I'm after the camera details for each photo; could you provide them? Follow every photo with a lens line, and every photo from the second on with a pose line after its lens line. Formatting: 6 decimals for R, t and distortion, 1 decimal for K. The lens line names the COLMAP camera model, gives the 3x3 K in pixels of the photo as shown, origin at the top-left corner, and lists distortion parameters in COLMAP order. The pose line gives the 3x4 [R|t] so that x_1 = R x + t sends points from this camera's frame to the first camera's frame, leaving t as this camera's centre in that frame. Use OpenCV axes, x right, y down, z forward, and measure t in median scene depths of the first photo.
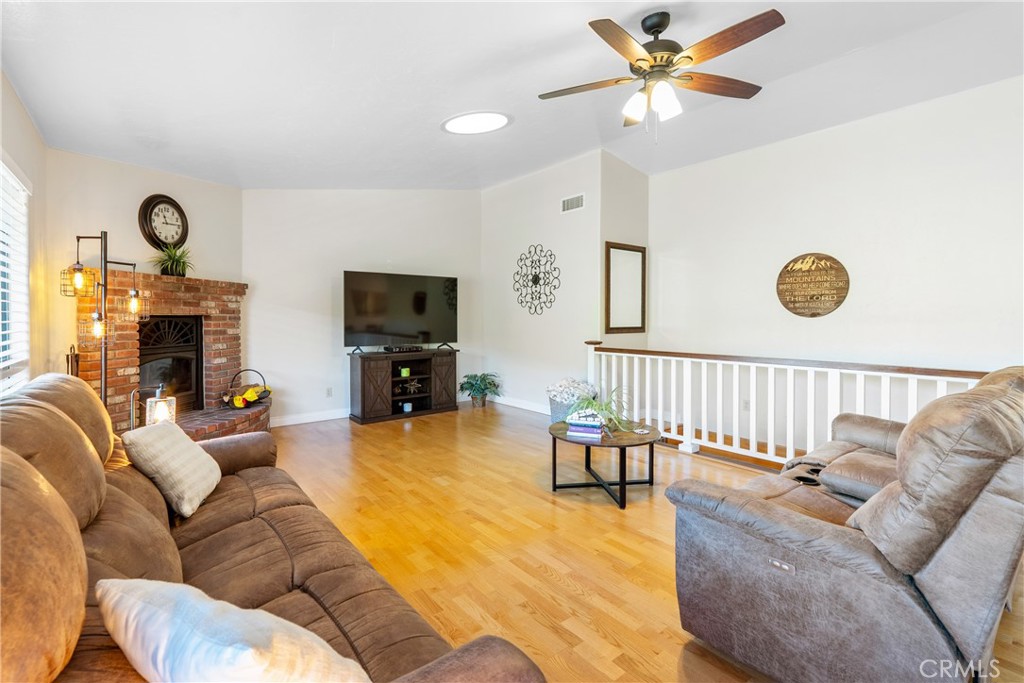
lens RADIAL K [[470.5, 0, 509.1], [0, 470.5, 327.4], [0, 0, 1]] dist [-0.003878, 0.001168]
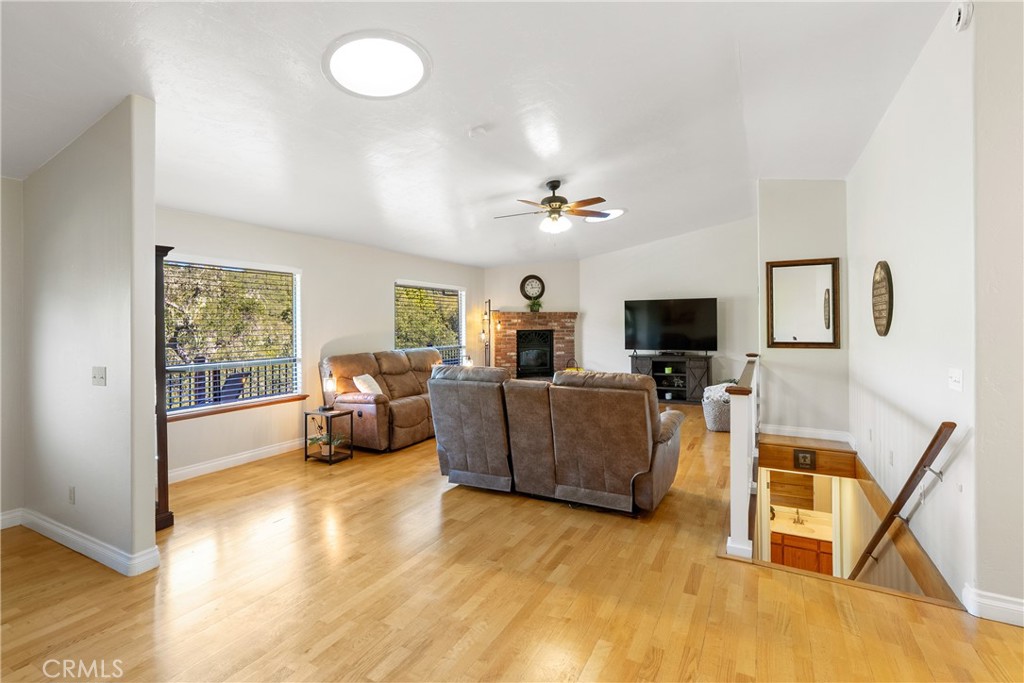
lens RADIAL K [[470.5, 0, 509.9], [0, 470.5, 322.2], [0, 0, 1]] dist [-0.003878, 0.001168]
pose [[0.394213, -0.009543, -0.918969, 1.118045], [-0.011669, 0.999813, -0.015388, -0.024451], [0.918945, 0.016790, 0.394028, 0.037738]]
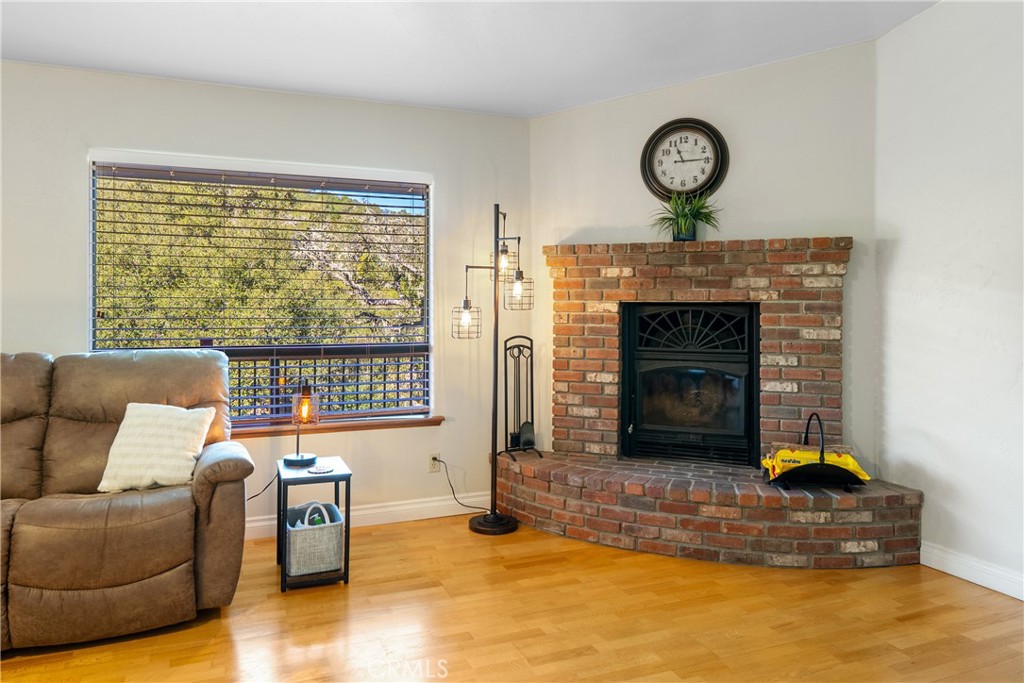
lens RADIAL K [[713.3, 0, 493.5], [0, 713.3, 297.5], [0, 0, 1]] dist [-0.005957, -0.001692]
pose [[-0.273882, -0.006328, -0.961743, 0.261674], [-0.023739, 0.999718, 0.000182, -0.024222], [0.961470, 0.022880, -0.273955, 0.922436]]
